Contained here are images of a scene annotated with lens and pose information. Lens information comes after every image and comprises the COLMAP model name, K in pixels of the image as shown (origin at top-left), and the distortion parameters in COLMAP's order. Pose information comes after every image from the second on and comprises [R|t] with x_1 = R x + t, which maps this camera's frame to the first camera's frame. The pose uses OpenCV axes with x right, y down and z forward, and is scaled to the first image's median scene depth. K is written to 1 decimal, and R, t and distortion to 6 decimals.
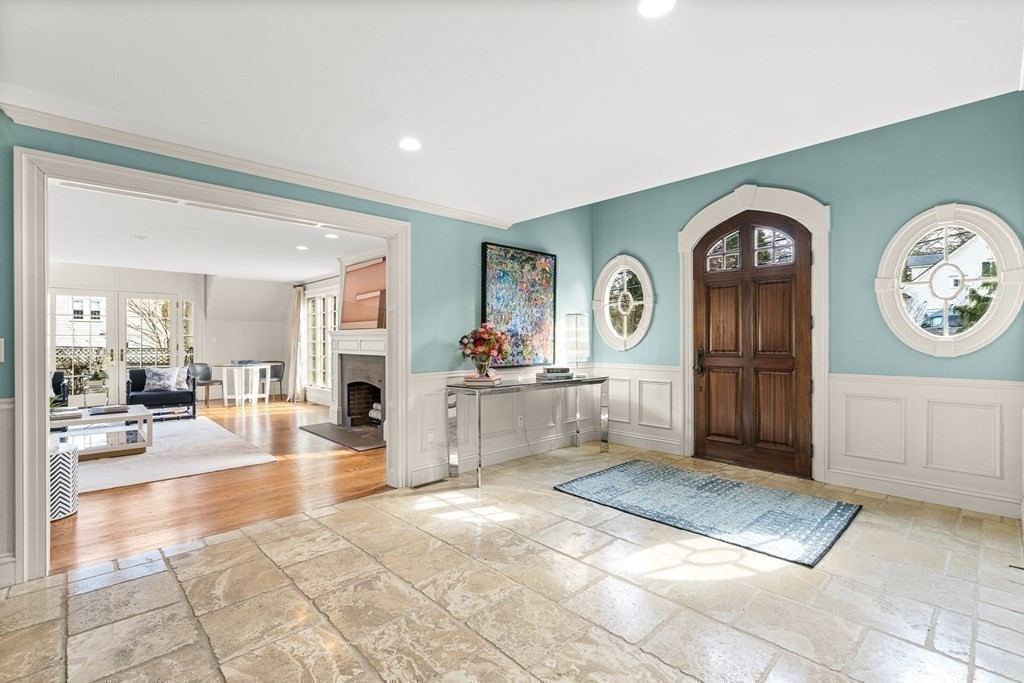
lens RADIAL K [[467.2, 0, 519.0], [0, 467.2, 340.8], [0, 0, 1]] dist [-0.001511, 0.001626]
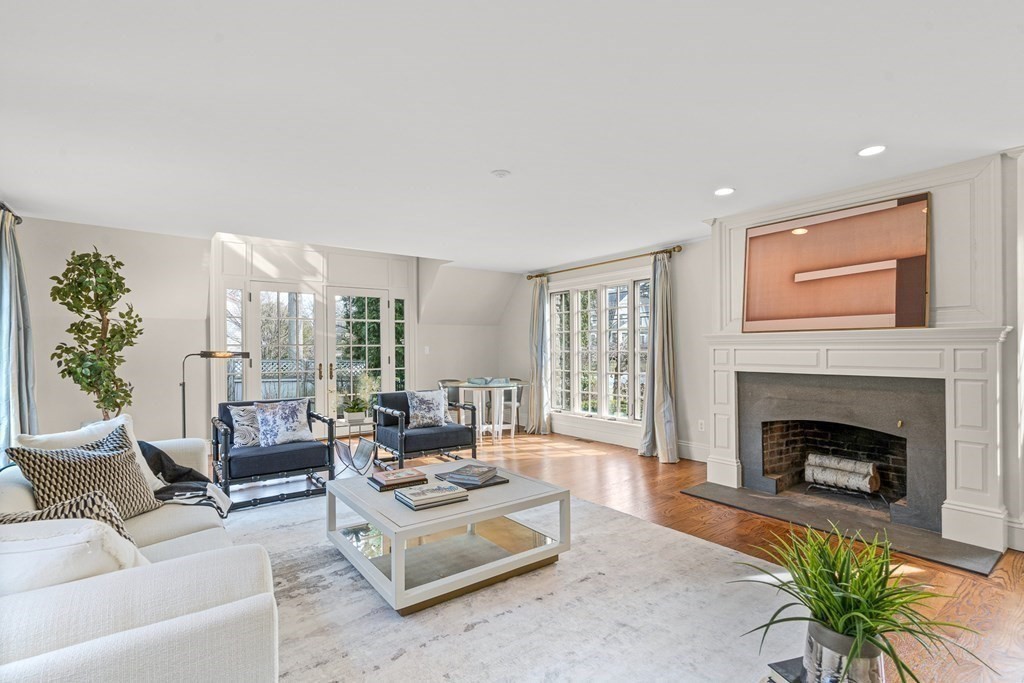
lens RADIAL K [[467.2, 0, 503.8], [0, 467.2, 343.2], [0, 0, 1]] dist [-0.001511, 0.001626]
pose [[0.995228, -0.006774, -0.097346, -0.503334], [0.005554, 0.999903, -0.012790, -0.002775], [0.097423, 0.012189, 0.995168, 0.288713]]
